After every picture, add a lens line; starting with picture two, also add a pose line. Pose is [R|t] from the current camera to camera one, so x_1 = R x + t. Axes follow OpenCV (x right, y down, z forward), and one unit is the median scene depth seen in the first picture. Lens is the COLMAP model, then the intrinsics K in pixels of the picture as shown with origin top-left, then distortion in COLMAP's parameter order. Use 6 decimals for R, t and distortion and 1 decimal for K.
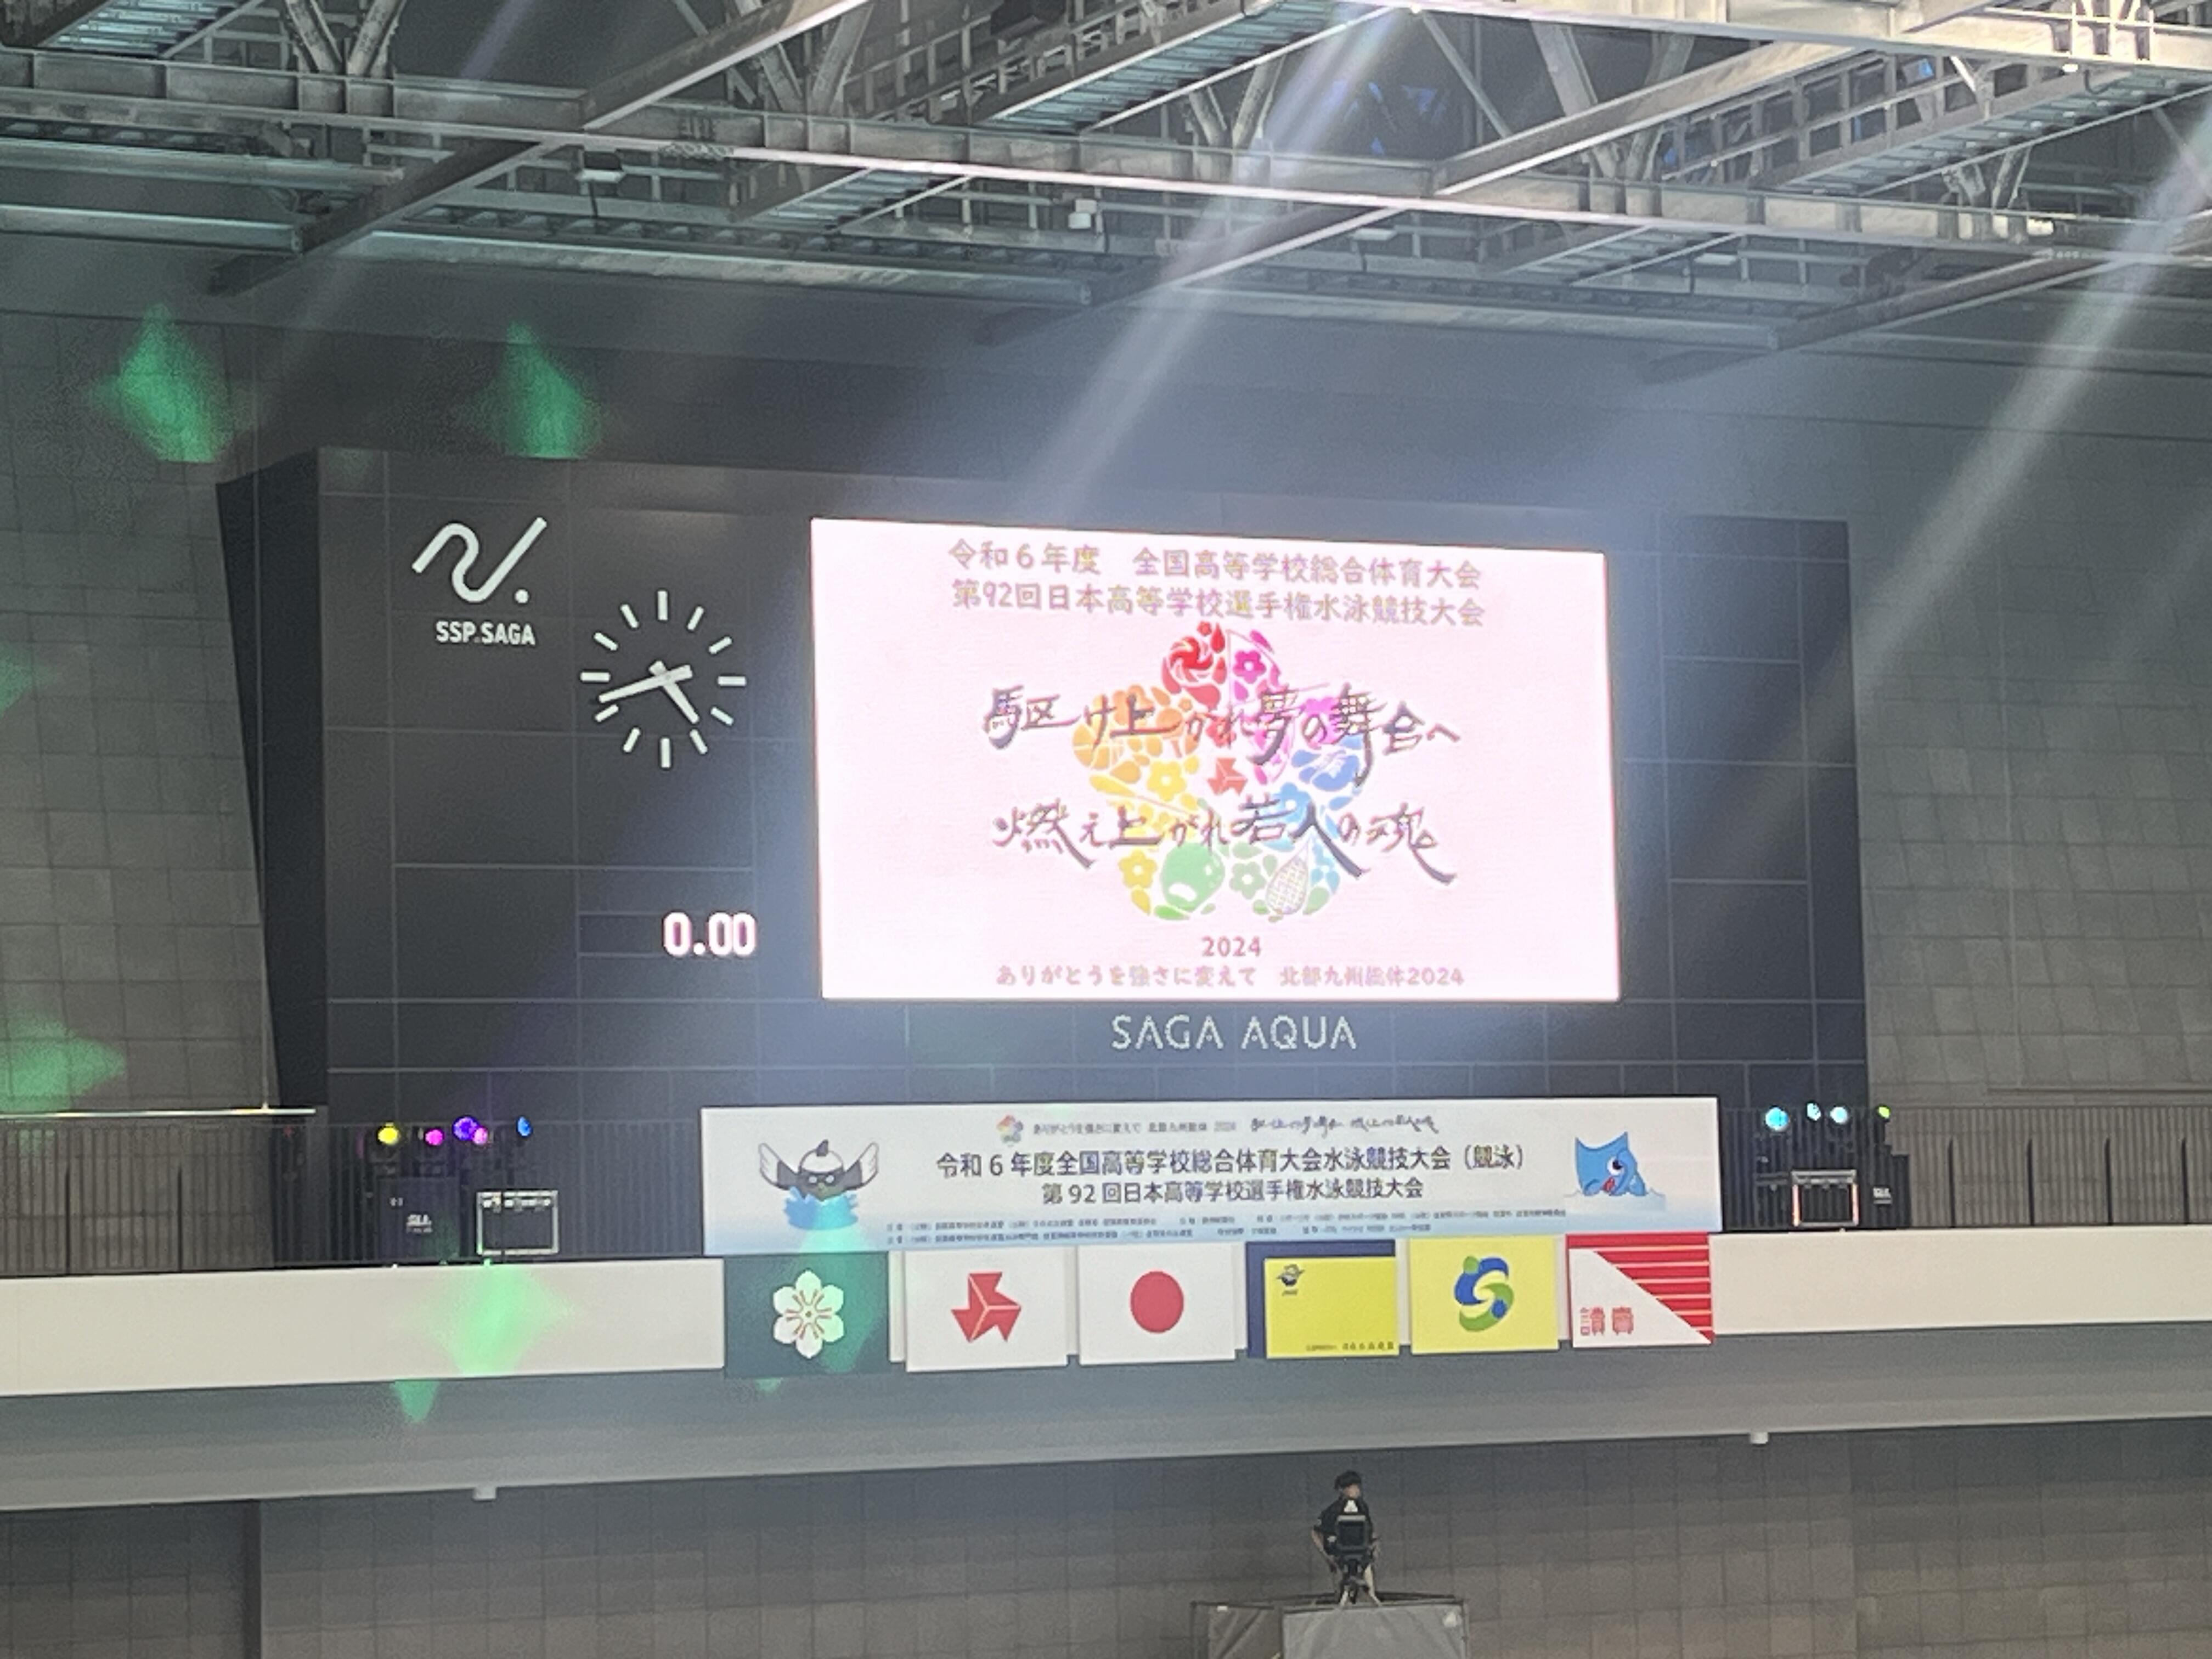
lens RADIAL K [[5742.9, 0, 1102.3], [0, 5742.9, 831.0], [0, 0, 1]] dist [0.179592, 0.000000]
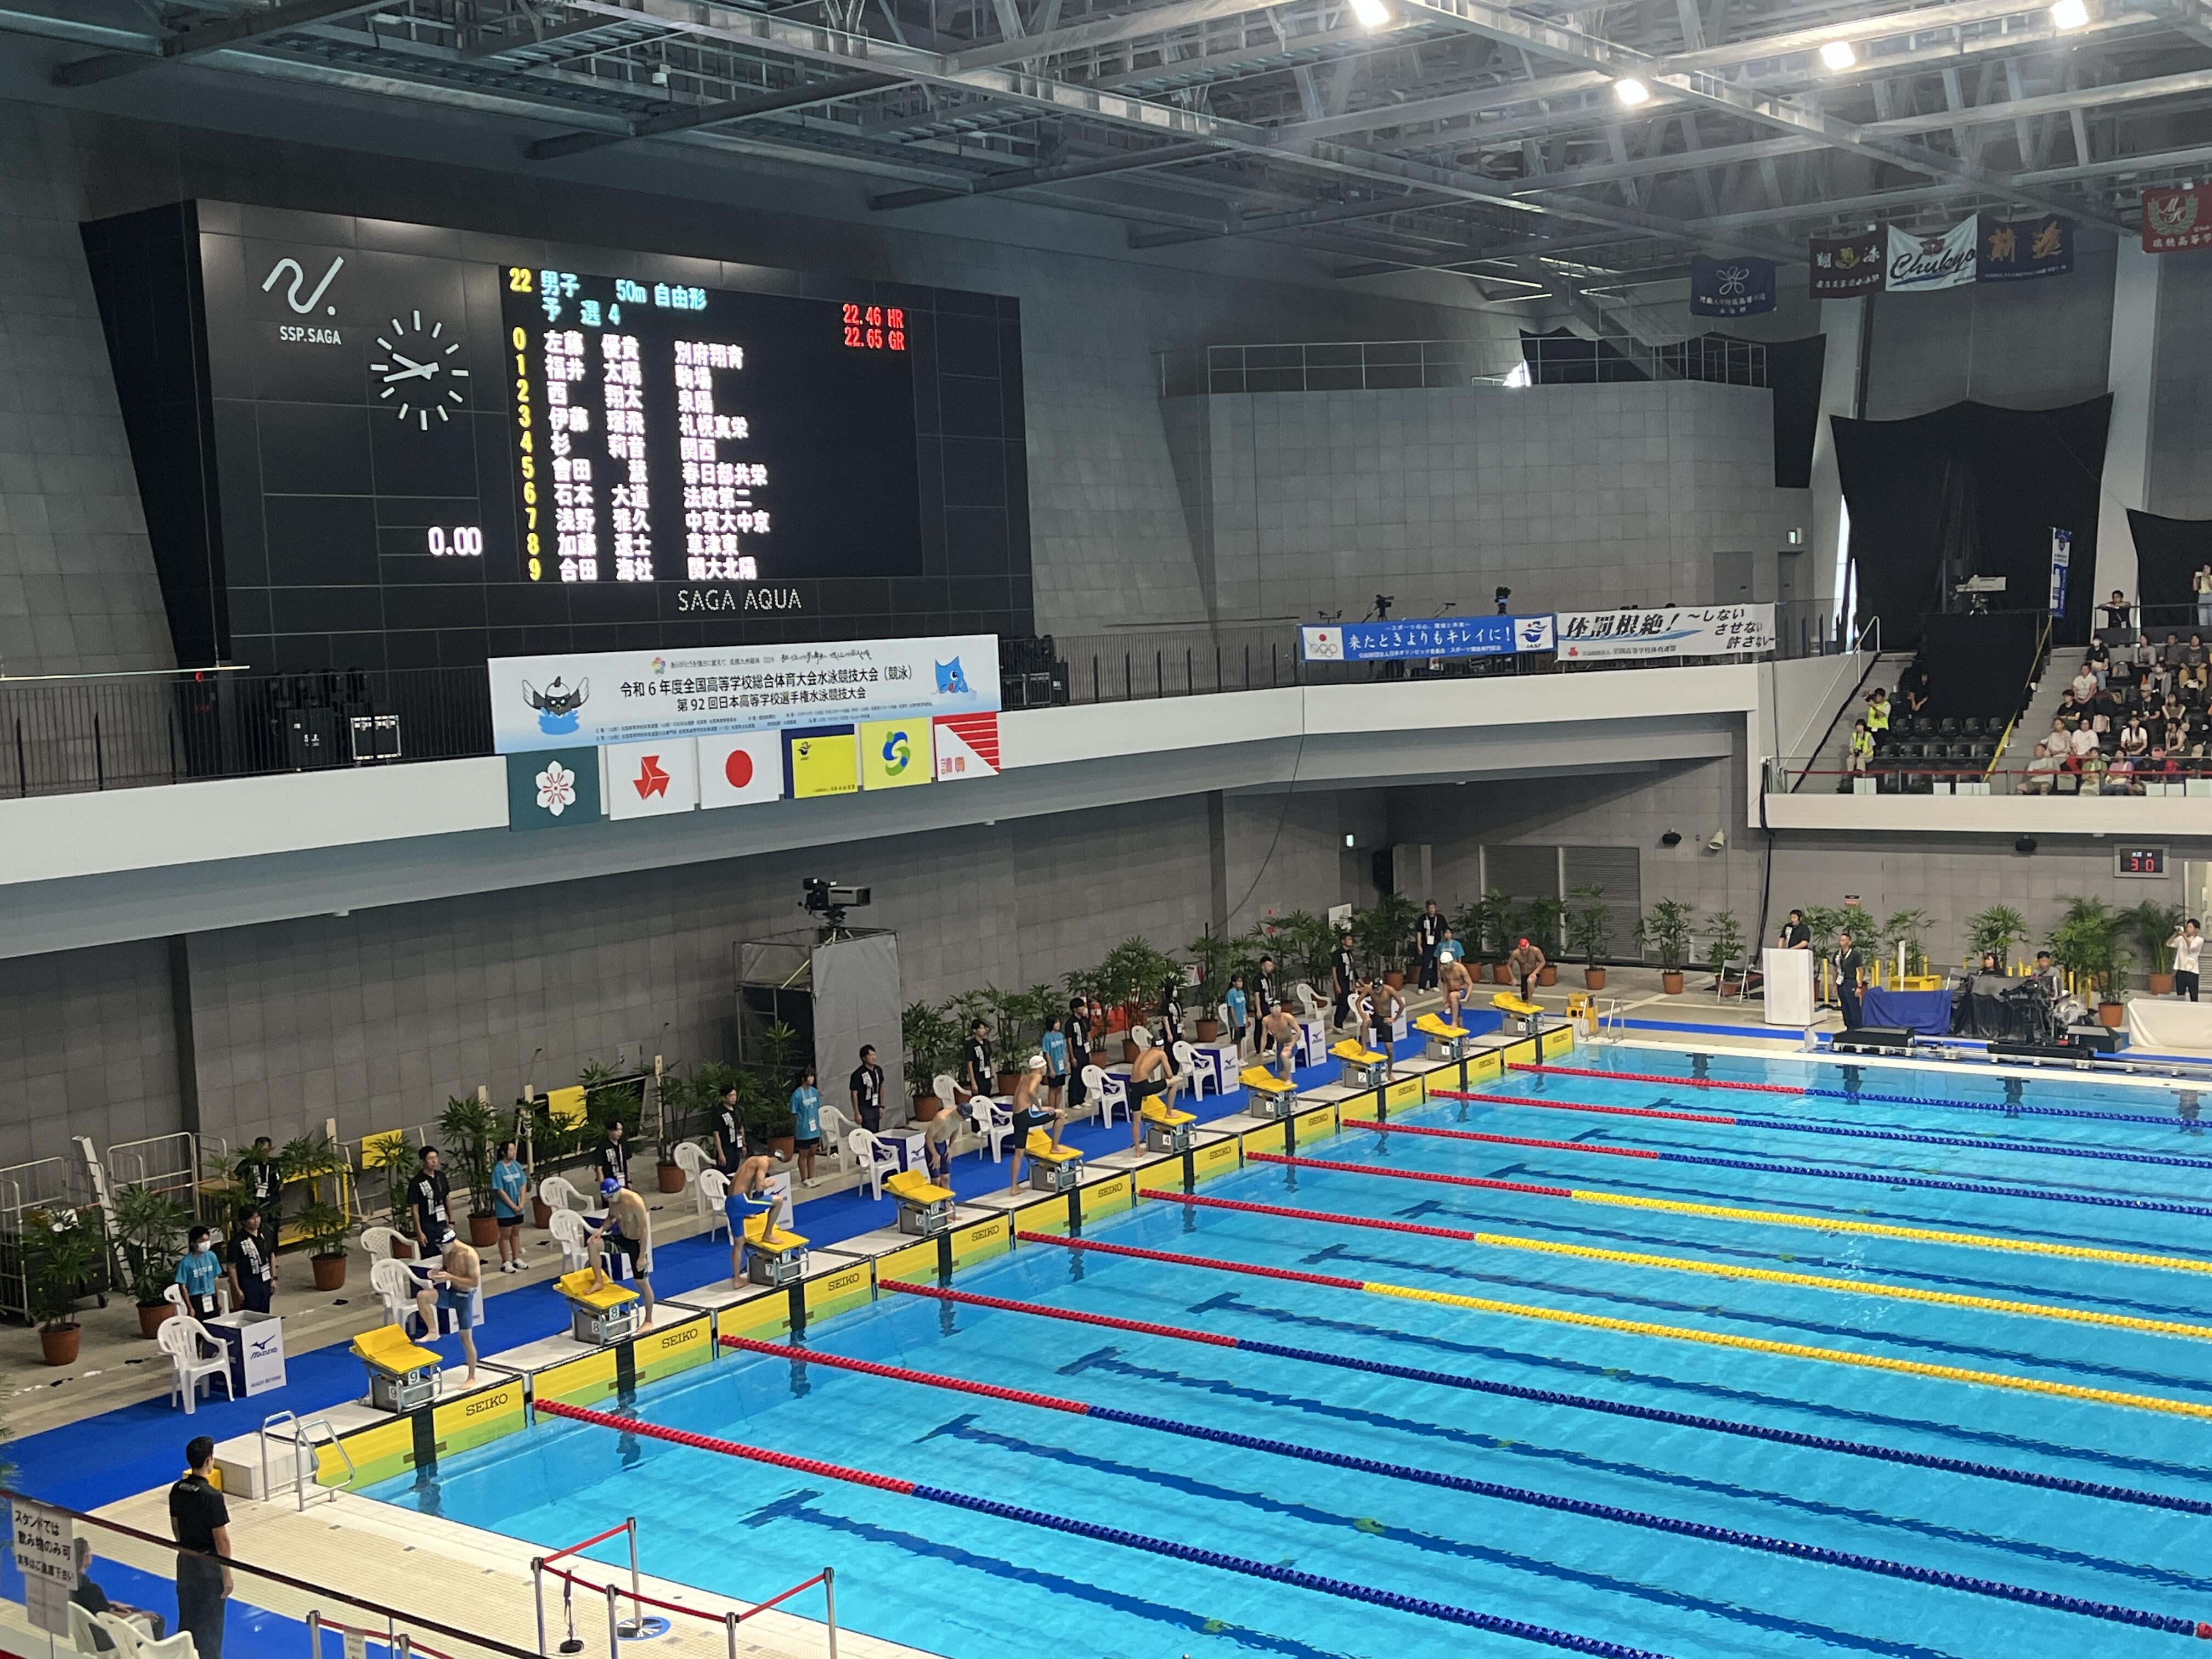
lens RADIAL K [[2523.0, 0, 1095.3], [0, 2523.0, 888.2], [0, 0, 1]] dist [0.007306, 0.000000]
pose [[0.910953, -0.054967, 0.408833, -0.193024], [-0.015434, 0.985847, 0.166934, -0.005852], [-0.412222, -0.158379, 0.897212, 0.309912]]
